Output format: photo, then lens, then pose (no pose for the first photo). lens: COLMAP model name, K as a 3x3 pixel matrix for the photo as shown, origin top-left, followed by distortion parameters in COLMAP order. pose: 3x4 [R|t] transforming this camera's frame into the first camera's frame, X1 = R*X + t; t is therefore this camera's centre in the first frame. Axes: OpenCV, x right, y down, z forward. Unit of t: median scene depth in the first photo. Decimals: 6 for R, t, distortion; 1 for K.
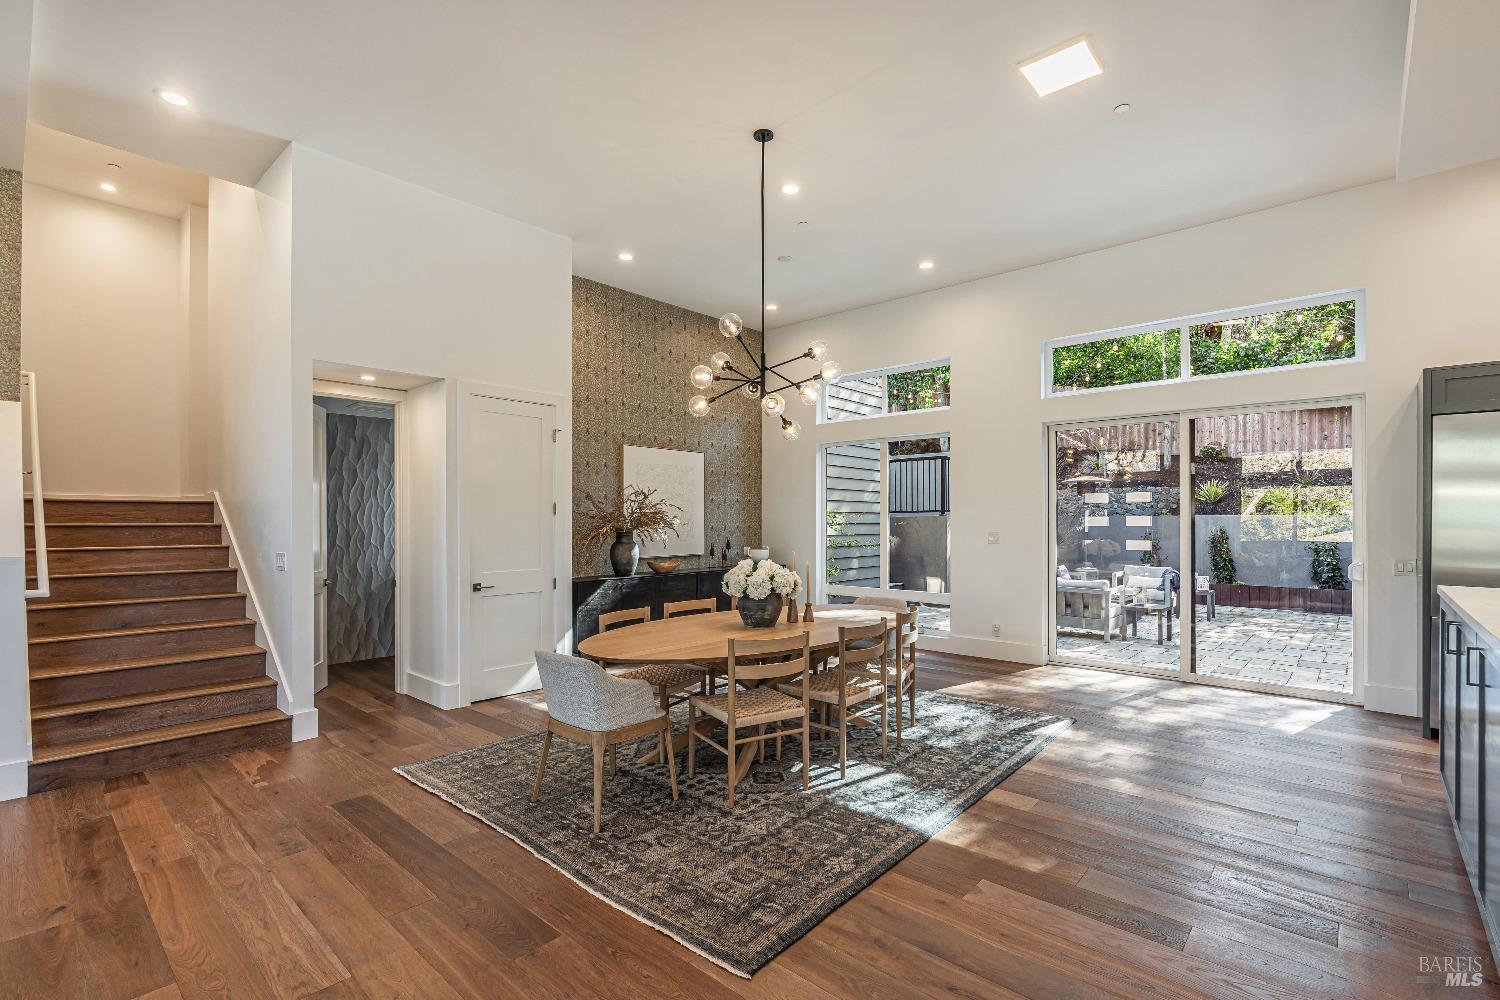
lens RADIAL K [[678.5, 0, 745.3], [0, 678.5, 514.8], [0, 0, 1]] dist [-0.011294, 0.002872]
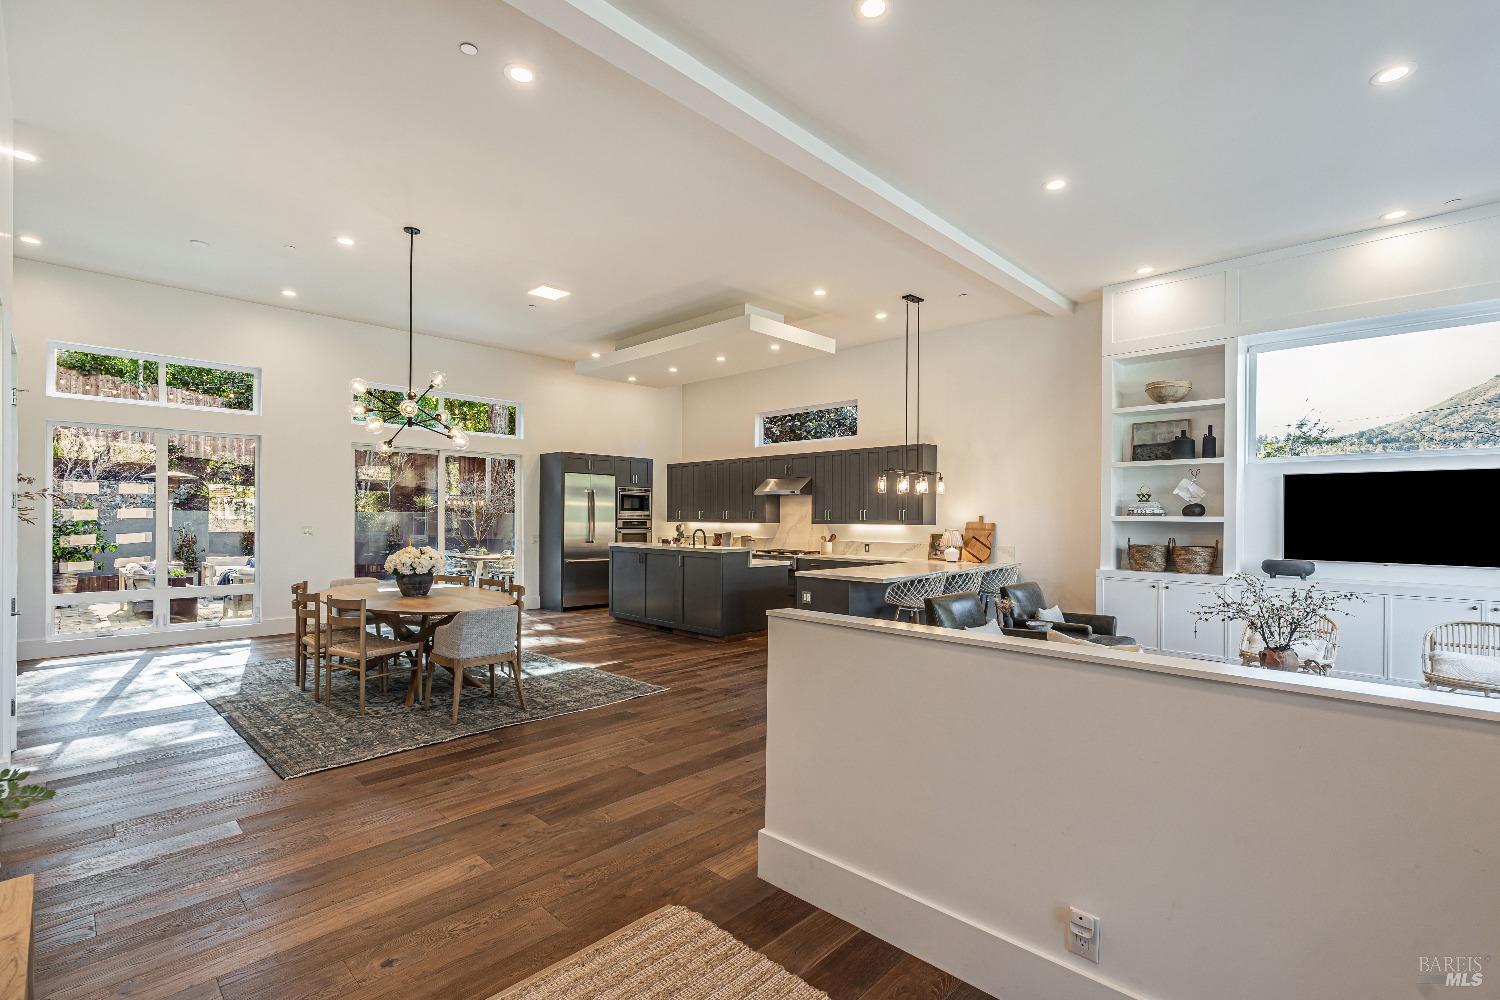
lens RADIAL K [[678.5, 0, 755.2], [0, 678.5, 513.2], [0, 0, 1]] dist [-0.011294, 0.002872]
pose [[0.036637, 0.003868, 0.999321, -0.793041], [-0.014212, 0.999893, -0.003350, -0.005902], [-0.999228, -0.014080, 0.036688, 0.162239]]
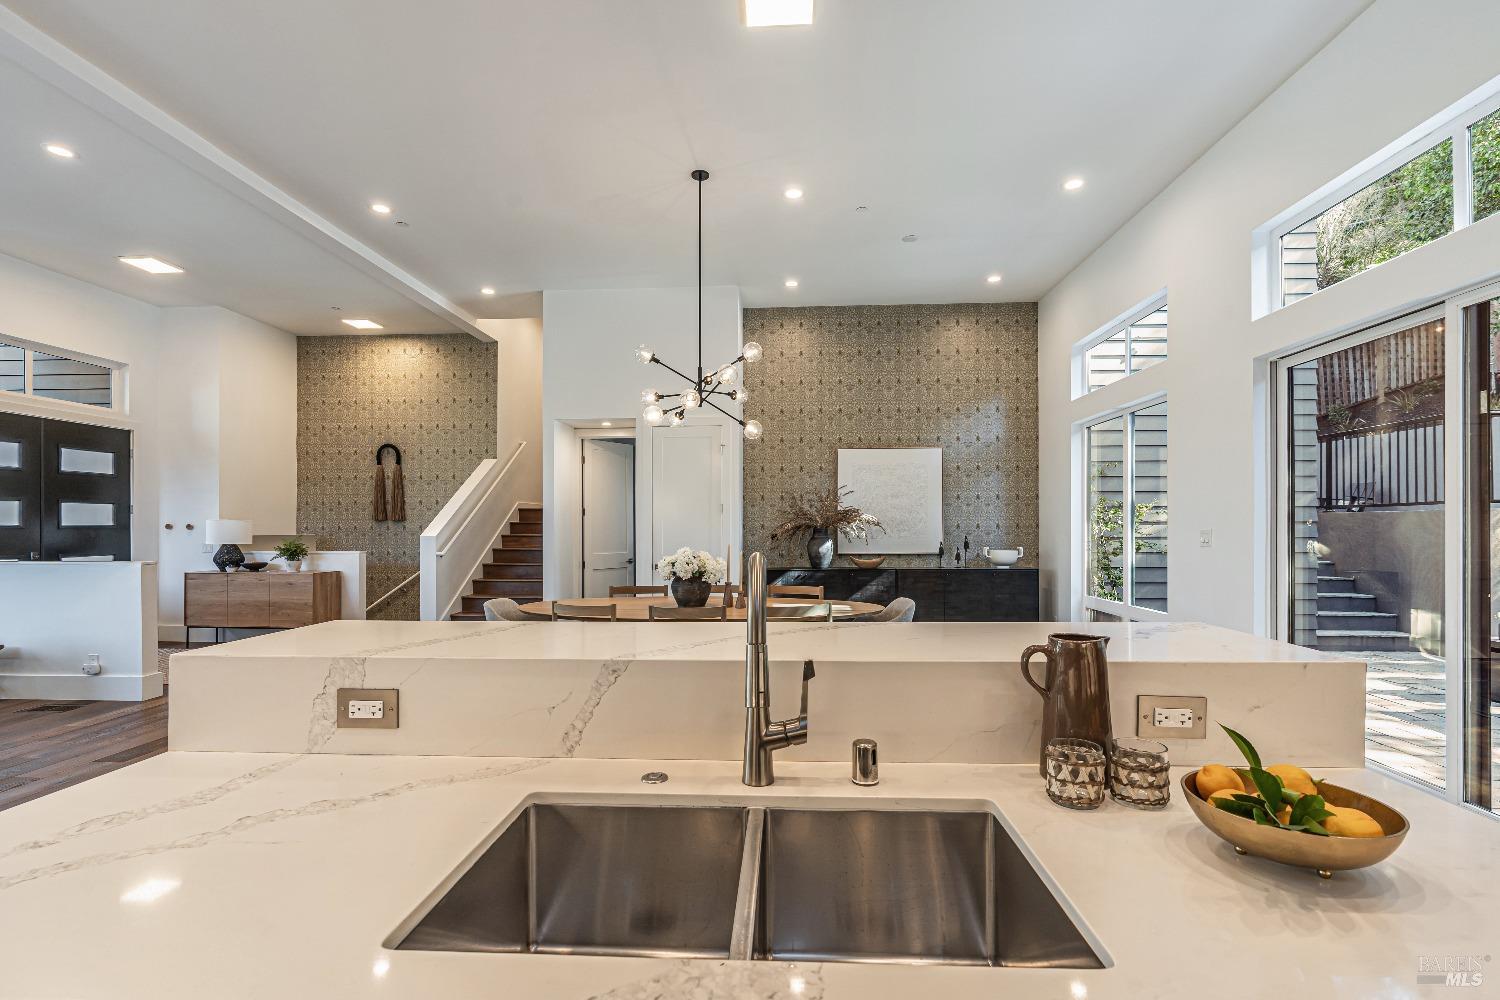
lens RADIAL K [[678.5, 0, 753.9], [0, 678.5, 521.0], [0, 0, 1]] dist [-0.011294, 0.002872]
pose [[0.636571, -0.007919, -0.771177, 0.595415], [0.007971, 0.999961, -0.003688, 0.015311], [0.771177, -0.003800, 0.636610, 0.214282]]
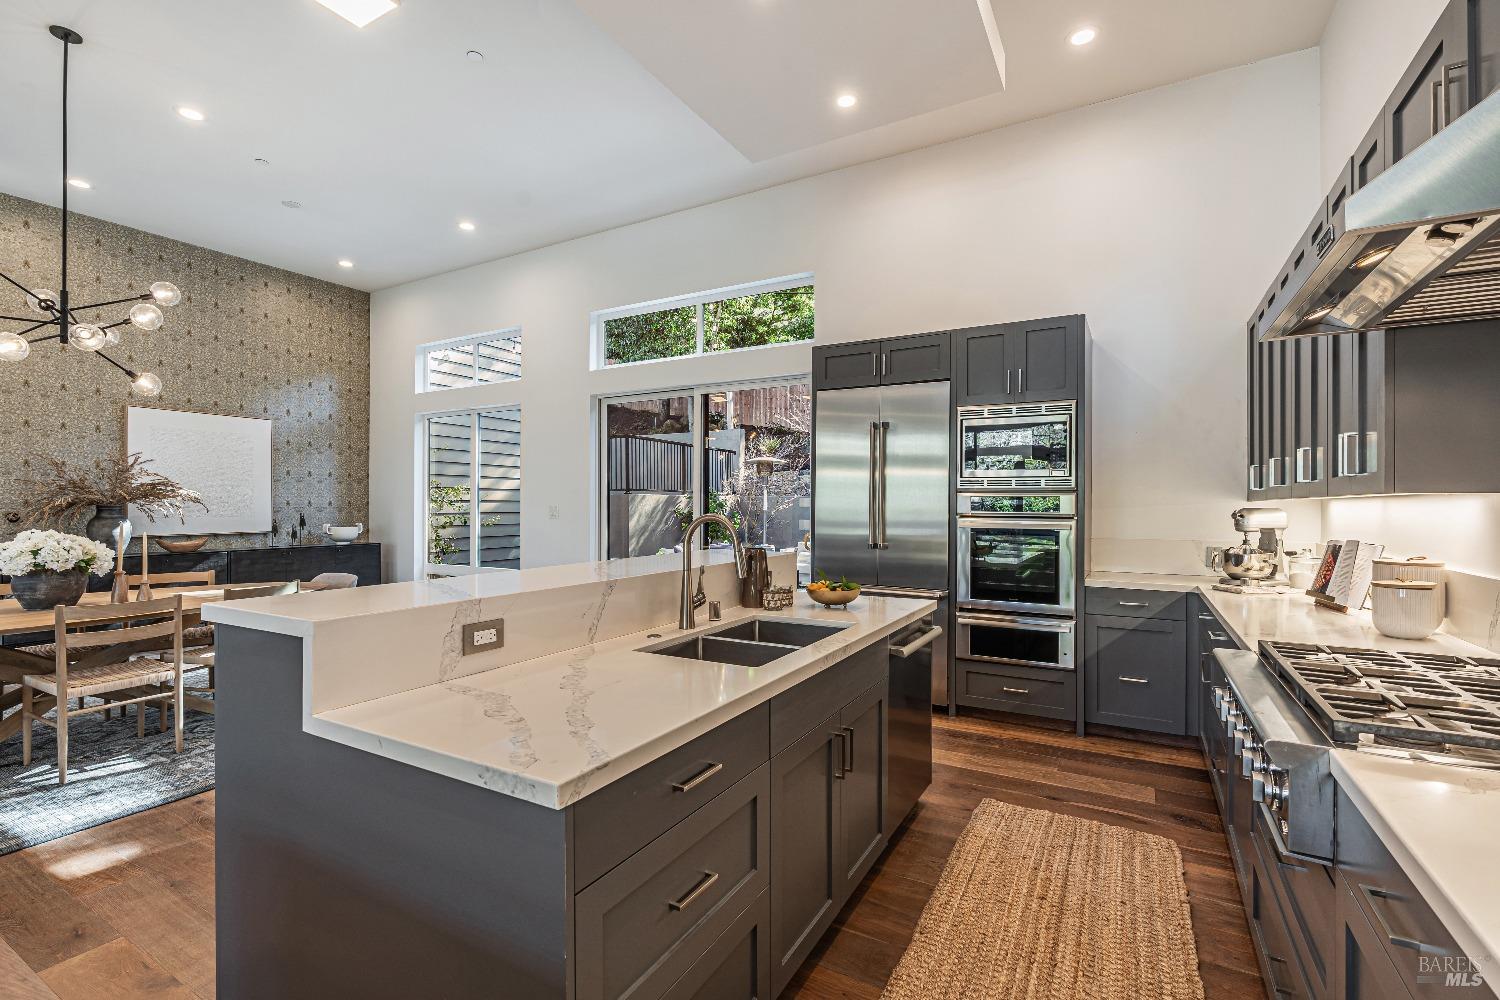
lens RADIAL K [[678.5, 0, 744.2], [0, 678.5, 496.4], [0, 0, 1]] dist [-0.011294, 0.002872]
pose [[0.977043, 0.003573, 0.213015, 0.425231], [-0.002536, 0.999984, -0.005138, 0.015148], [-0.213029, 0.004479, 0.977036, -0.010437]]
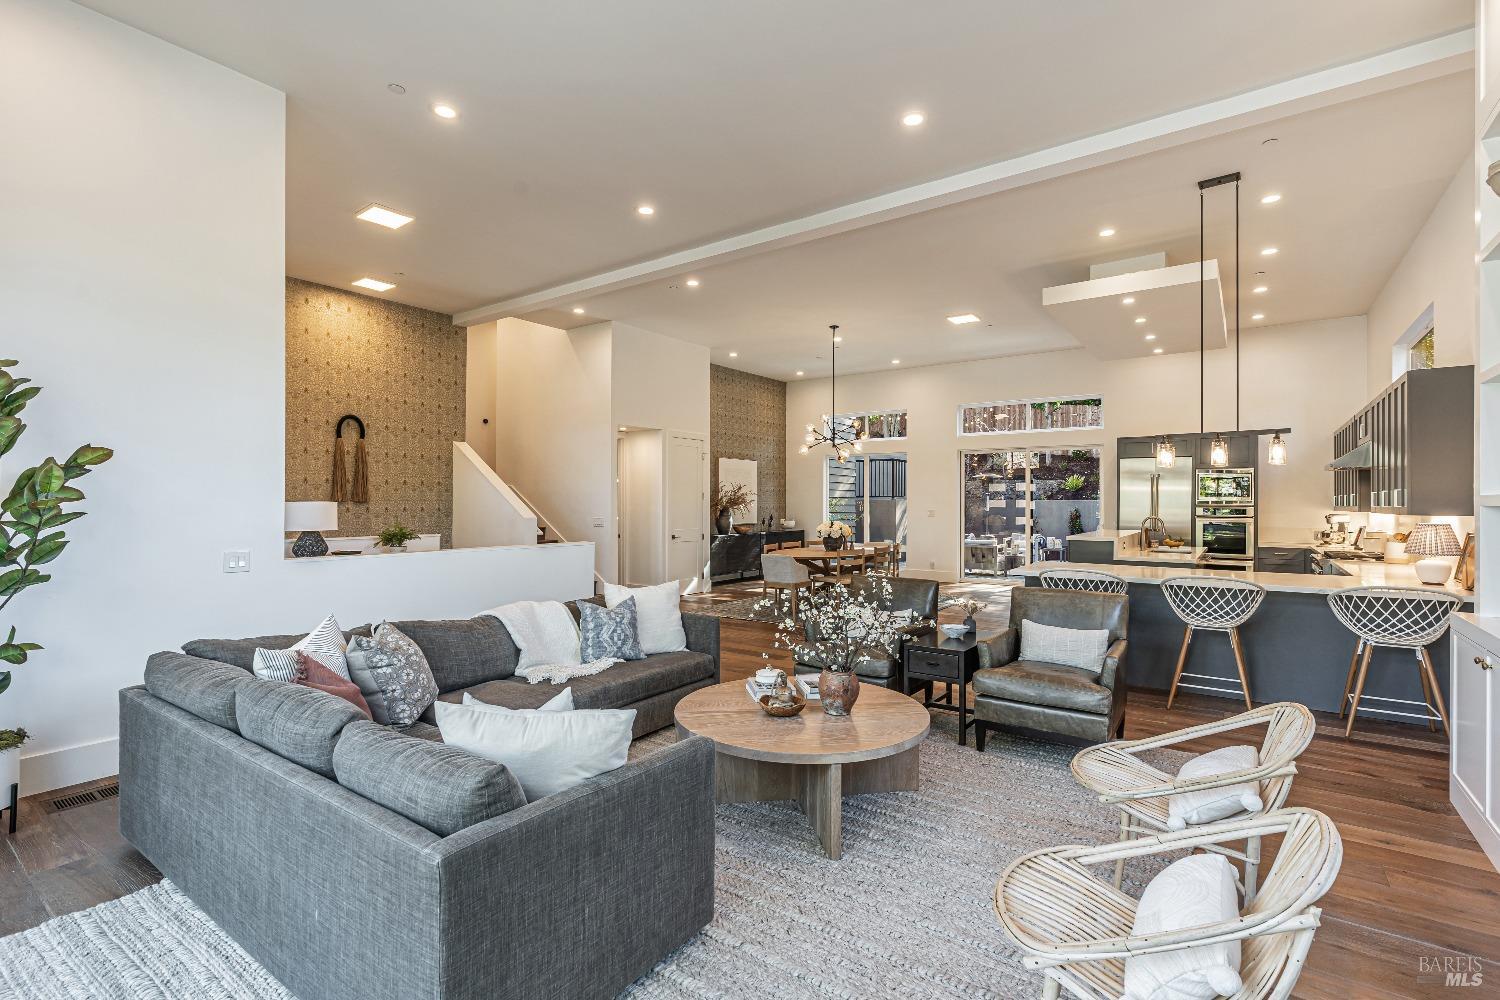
lens RADIAL K [[678.5, 0, 748.5], [0, 678.5, 493.6], [0, 0, 1]] dist [-0.011294, 0.002872]
pose [[0.994205, 0.004653, 0.107404, -0.299464], [-0.004233, 0.999982, -0.004140, -0.007453], [-0.107421, 0.003662, 0.994207, -0.715115]]
